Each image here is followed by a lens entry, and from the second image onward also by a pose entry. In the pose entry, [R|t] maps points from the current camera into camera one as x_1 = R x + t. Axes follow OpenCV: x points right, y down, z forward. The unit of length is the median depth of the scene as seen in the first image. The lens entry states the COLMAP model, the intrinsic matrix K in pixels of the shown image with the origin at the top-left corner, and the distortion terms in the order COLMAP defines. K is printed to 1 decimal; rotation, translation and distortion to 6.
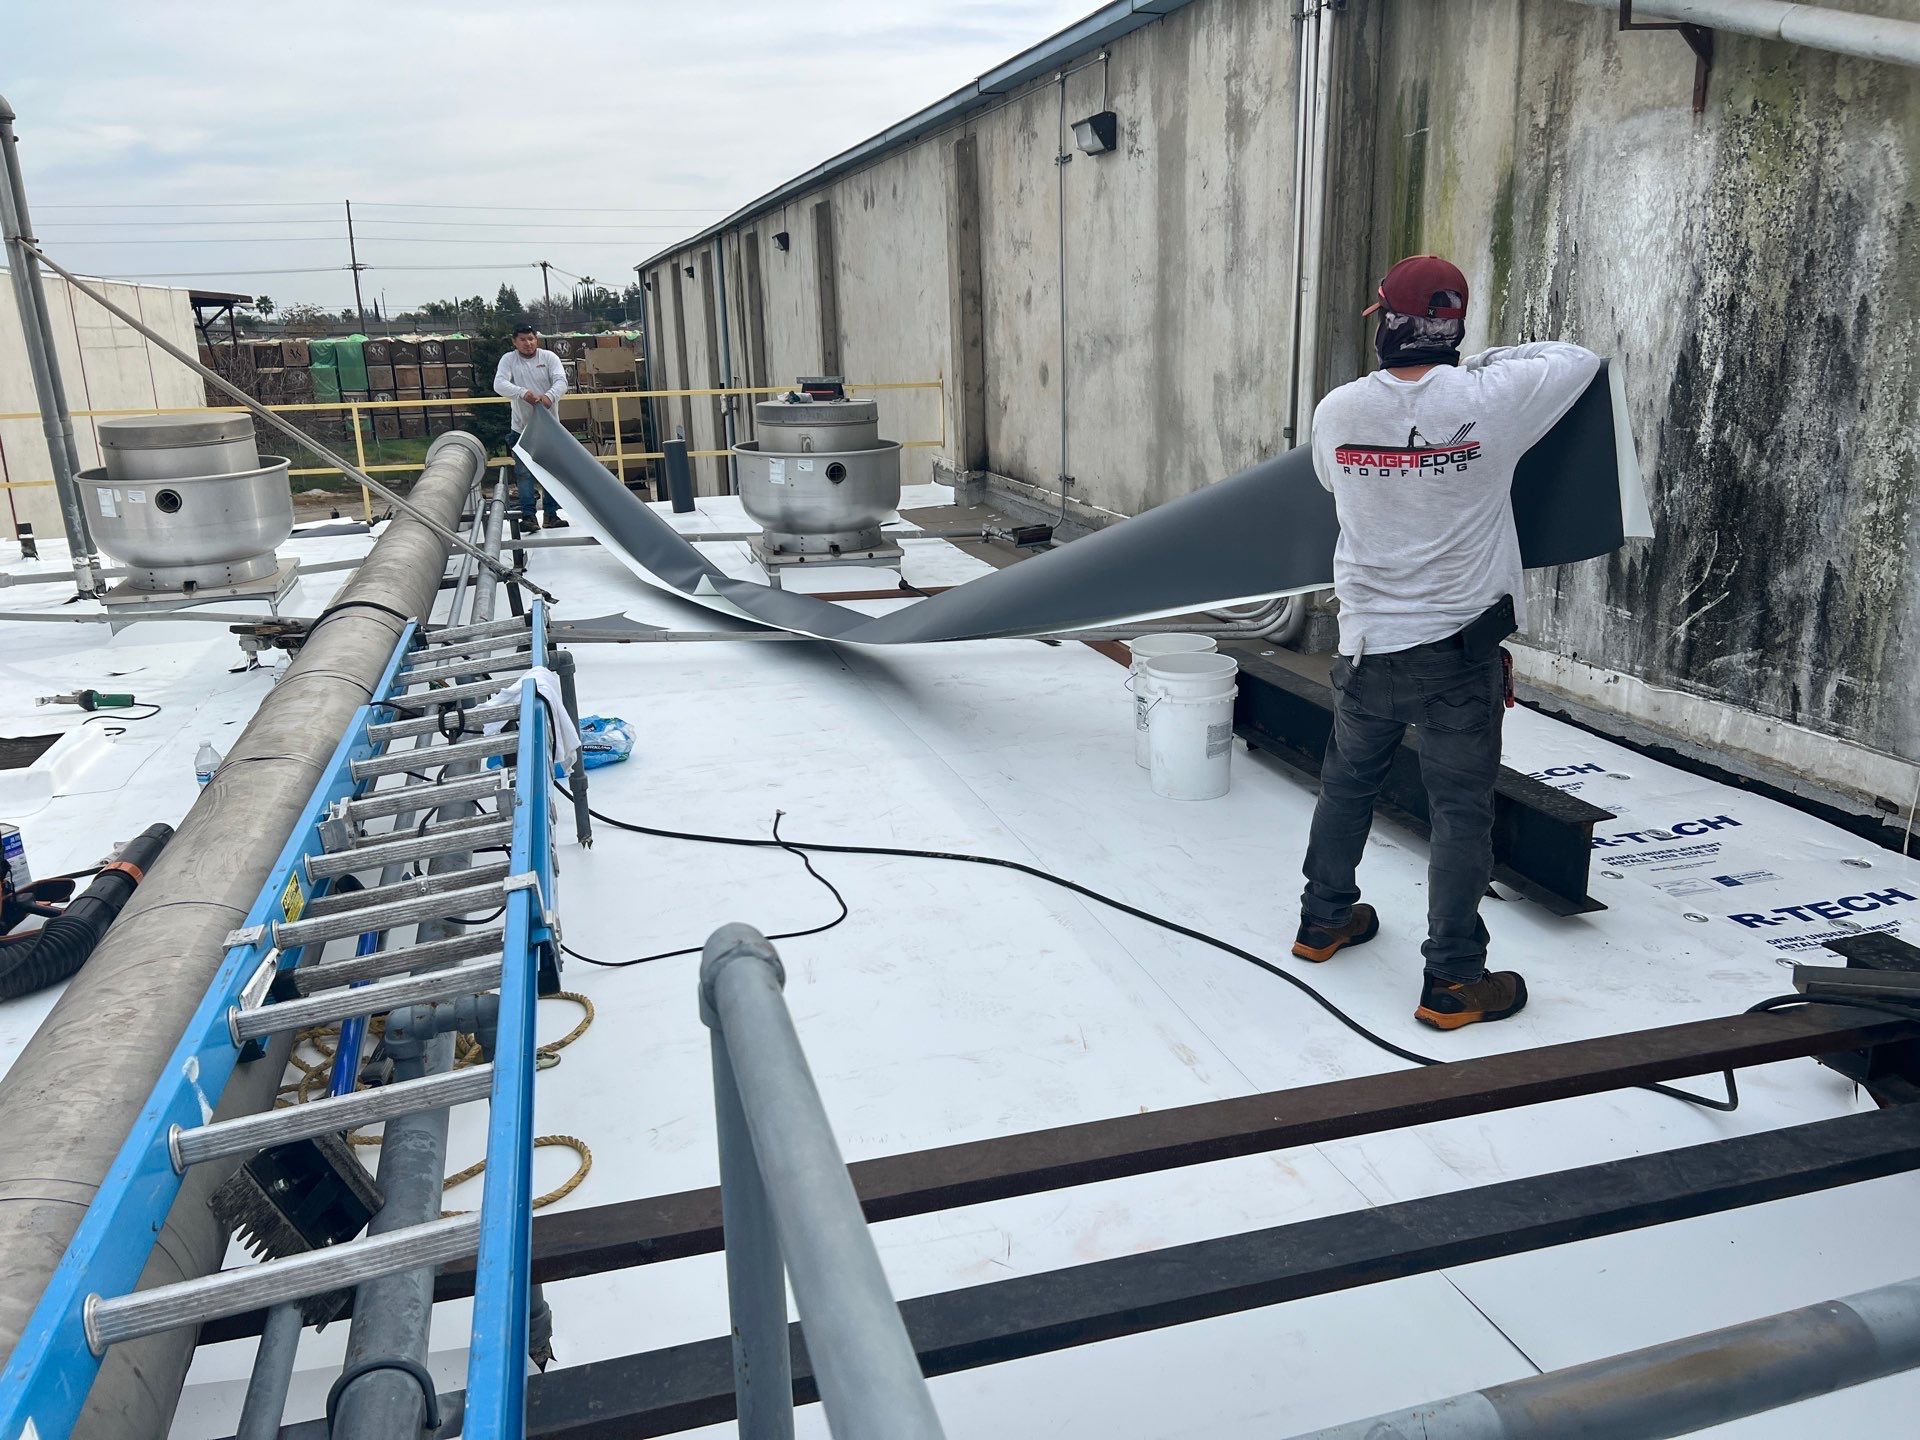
lens RADIAL K [[1391.5, 0, 960.0], [0, 1391.5, 720.0], [0, 0, 1]] dist [0.055018, -0.045720]
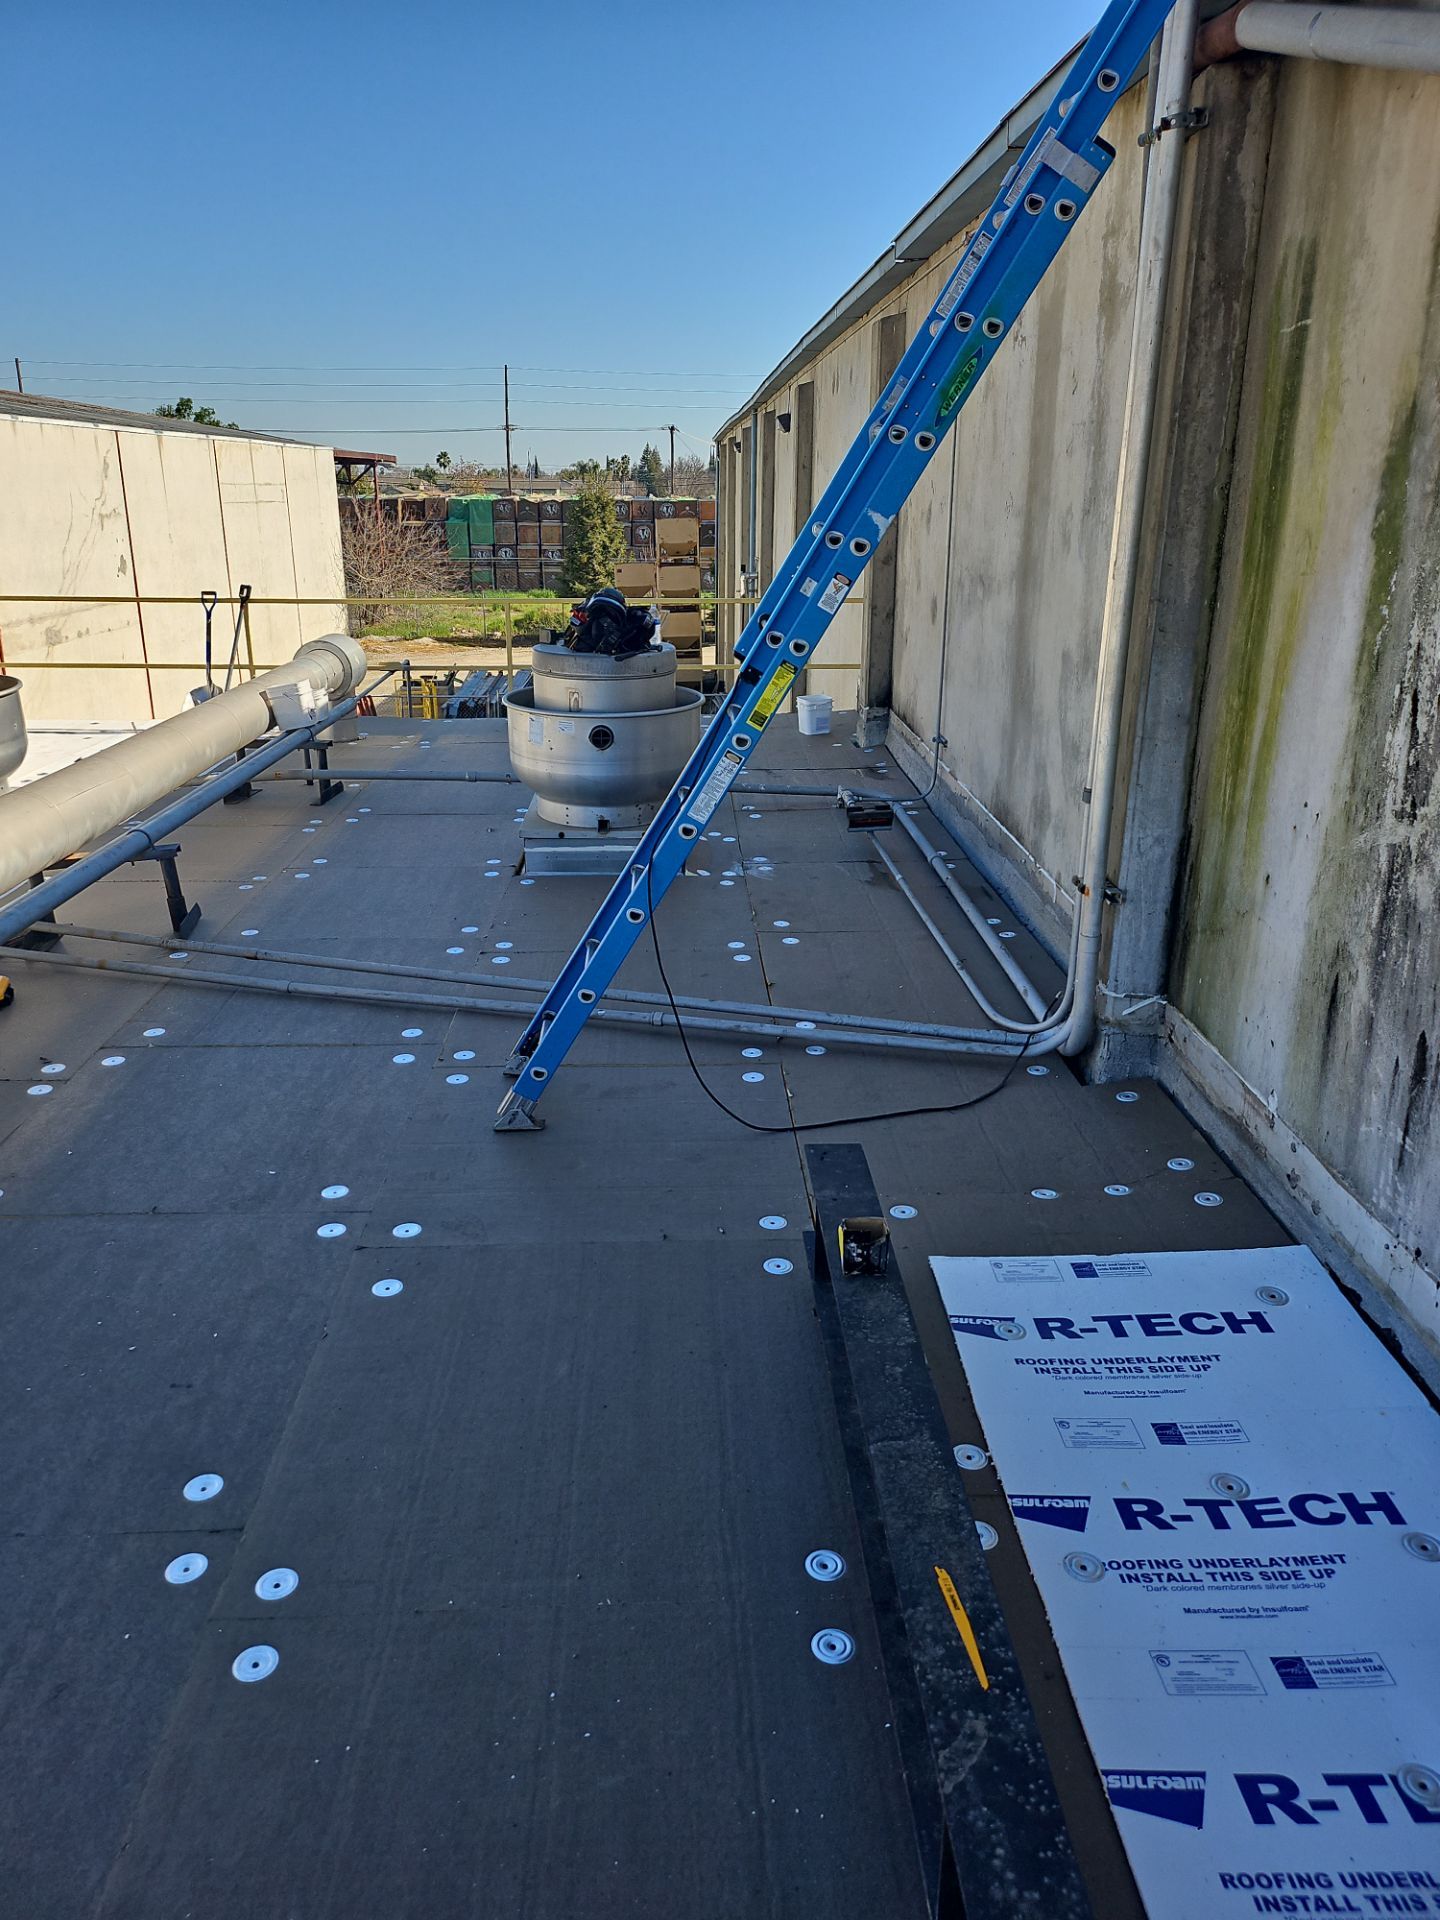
lens RADIAL K [[1310.9, 0, 720.0], [0, 1310.9, 960.0], [0, 0, 1]] dist [0.069869, -0.075191]
pose [[0.970833, 0.107538, -0.214286, 0.223496], [-0.093331, 0.992778, 0.075376, -0.154890], [0.220844, -0.053178, 0.973858, 0.345582]]
